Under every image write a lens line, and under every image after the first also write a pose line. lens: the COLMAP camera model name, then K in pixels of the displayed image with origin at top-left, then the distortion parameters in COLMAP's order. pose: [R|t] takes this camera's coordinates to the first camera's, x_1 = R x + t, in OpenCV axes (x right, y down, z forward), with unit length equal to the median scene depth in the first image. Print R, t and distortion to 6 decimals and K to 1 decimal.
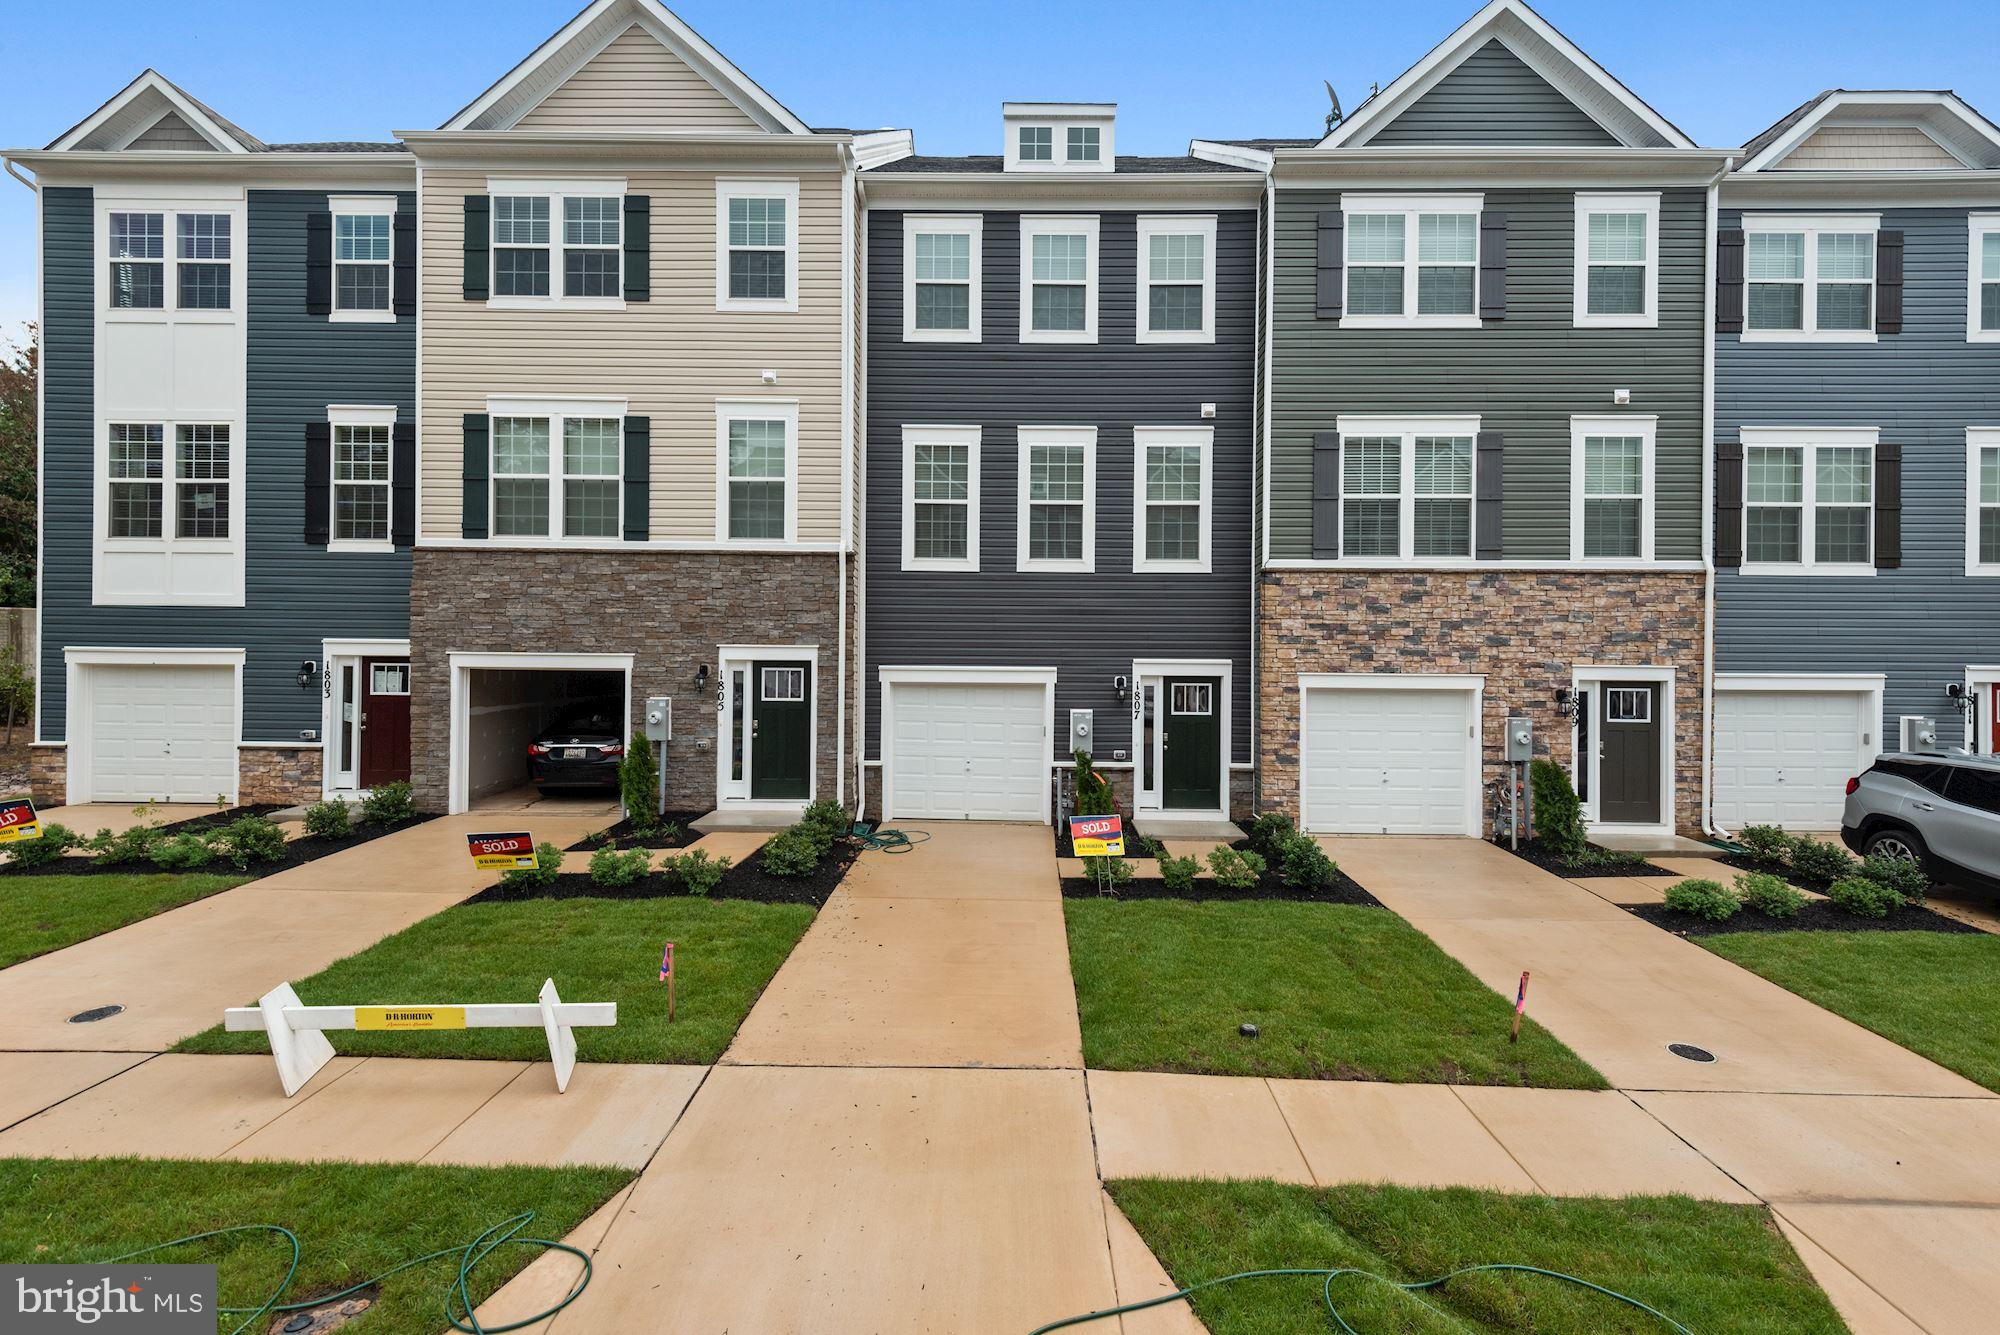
lens RADIAL K [[903.5, 0, 1018.4], [0, 903.5, 632.7], [0, 0, 1]] dist [0.014210, -0.003424]
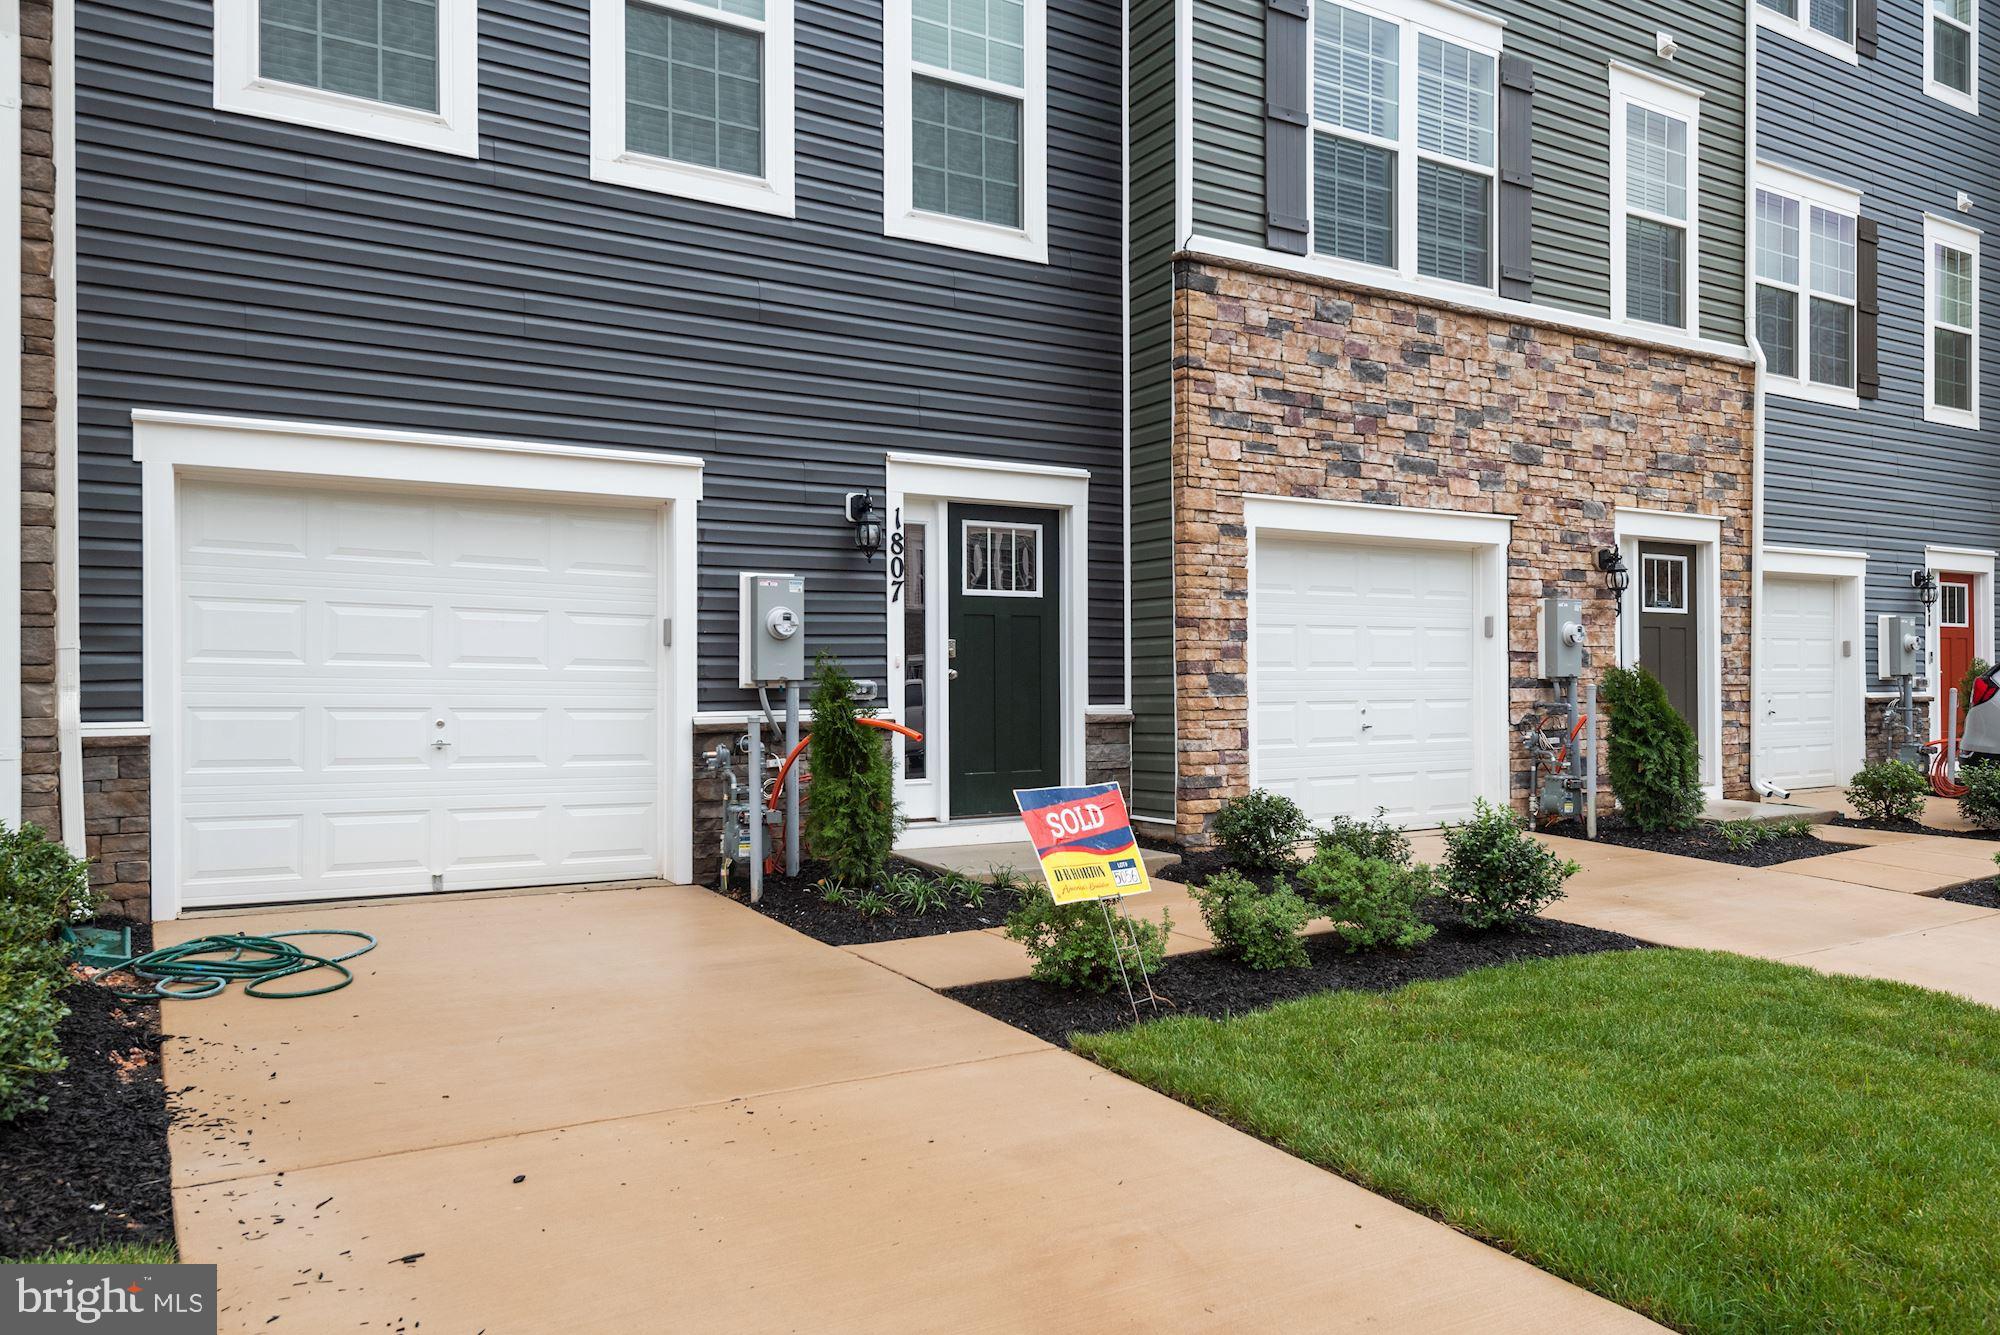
lens RADIAL K [[1385.9, 0, 1003.4], [0, 1385.9, 668.4], [0, 0, 1]] dist [0.025928, 0.000276]
pose [[0.844123, -0.006545, 0.536109, -0.168221], [0.004263, 0.999976, 0.005496, 0.128241], [-0.536132, -0.002354, 0.844131, 0.475058]]
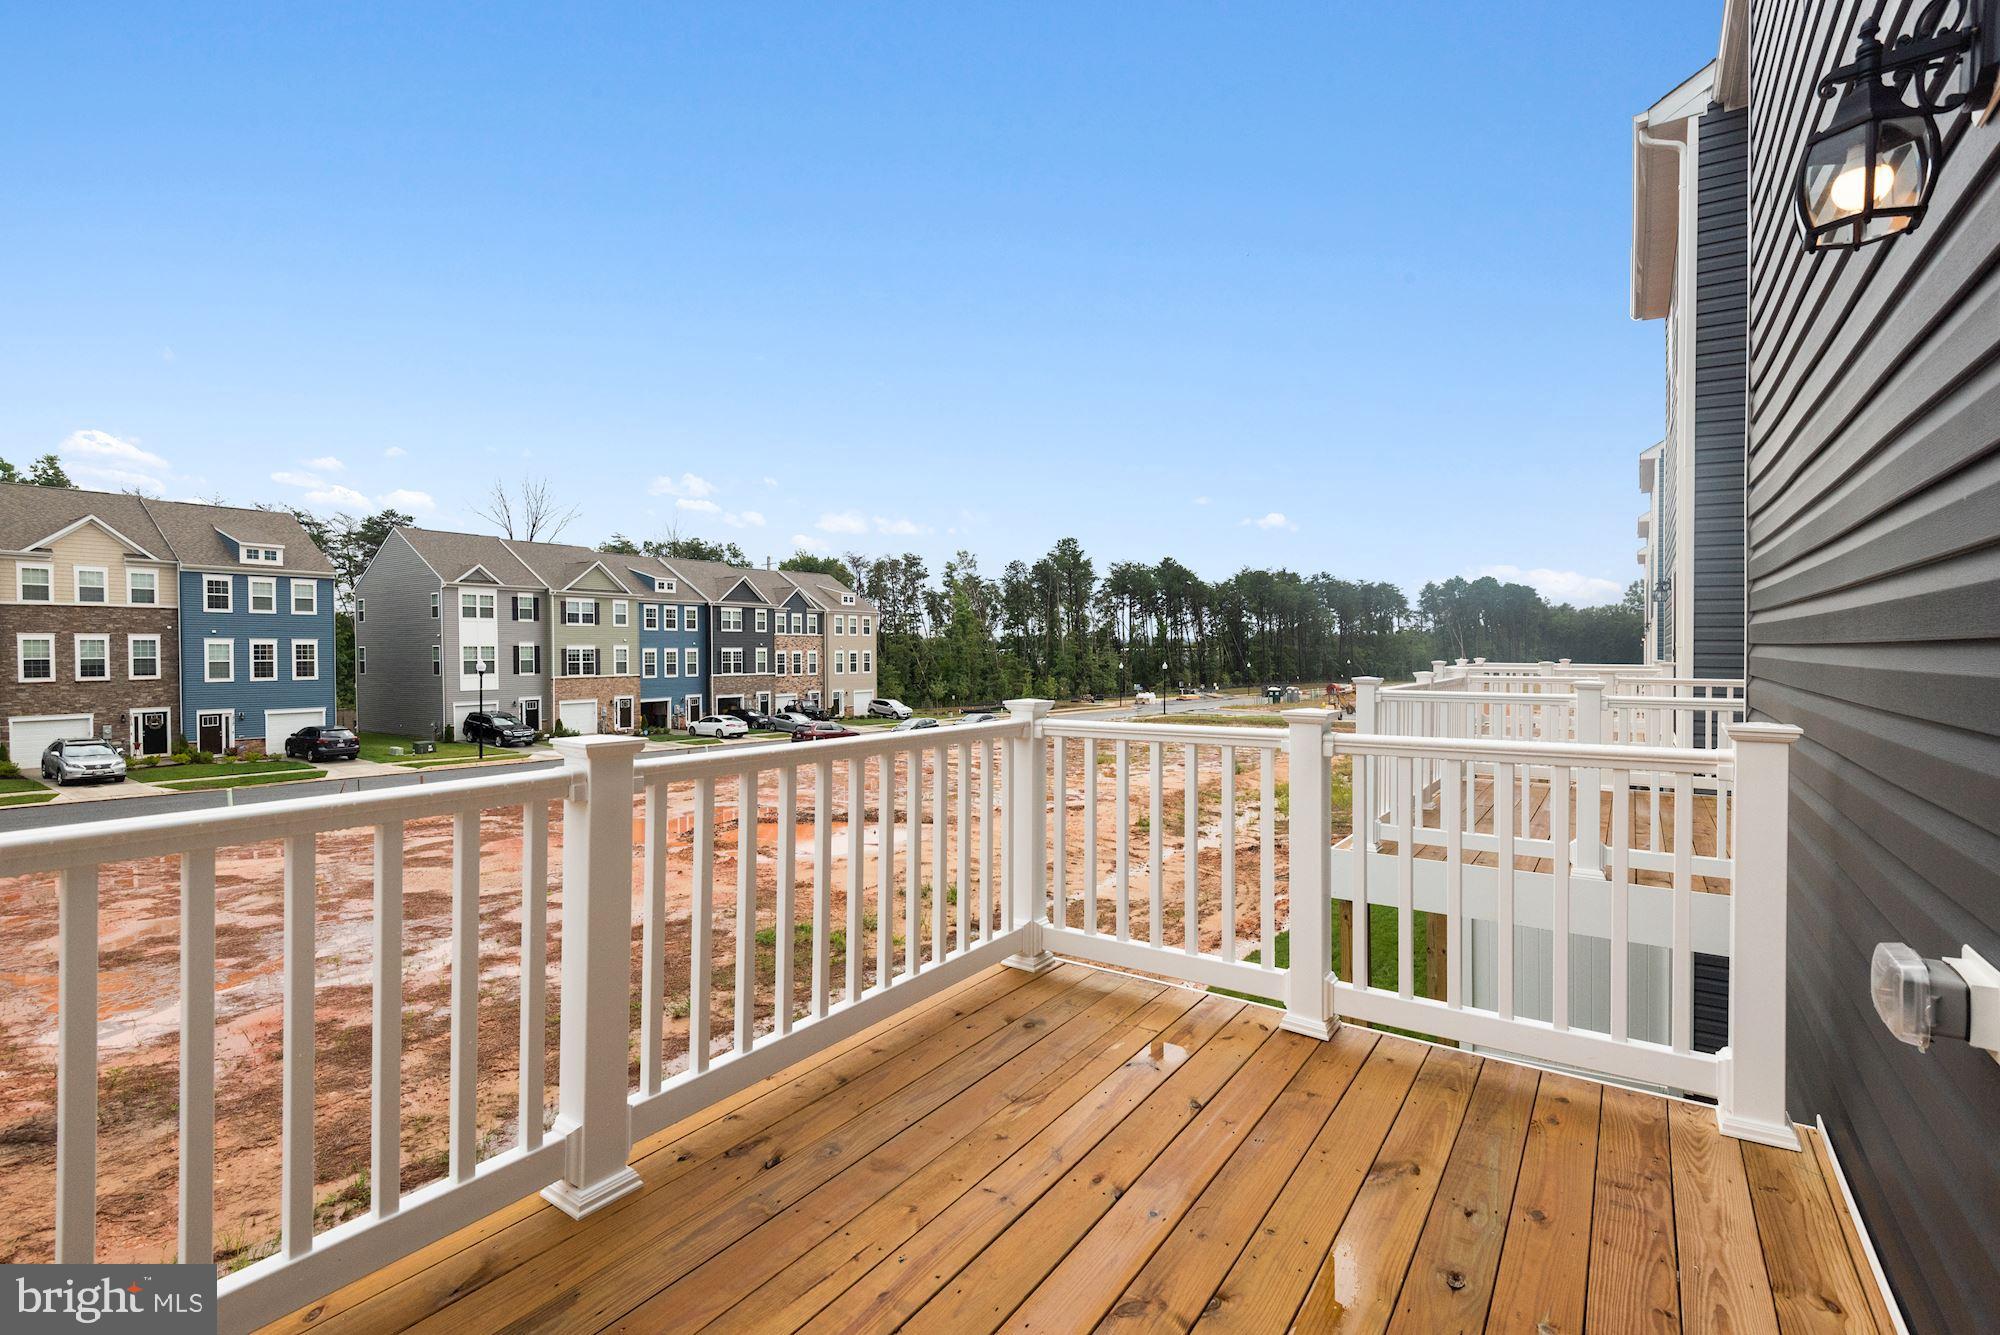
lens RADIAL K [[903.5, 0, 1004.2], [0, 903.5, 658.6], [0, 0, 1]] dist [0.014210, -0.003424]
pose [[0.573848, -0.008695, 0.818915, -3.127829], [0.006505, 0.999960, 0.006059, -0.195513], [-0.818936, 0.001850, 0.573882, -3.516755]]
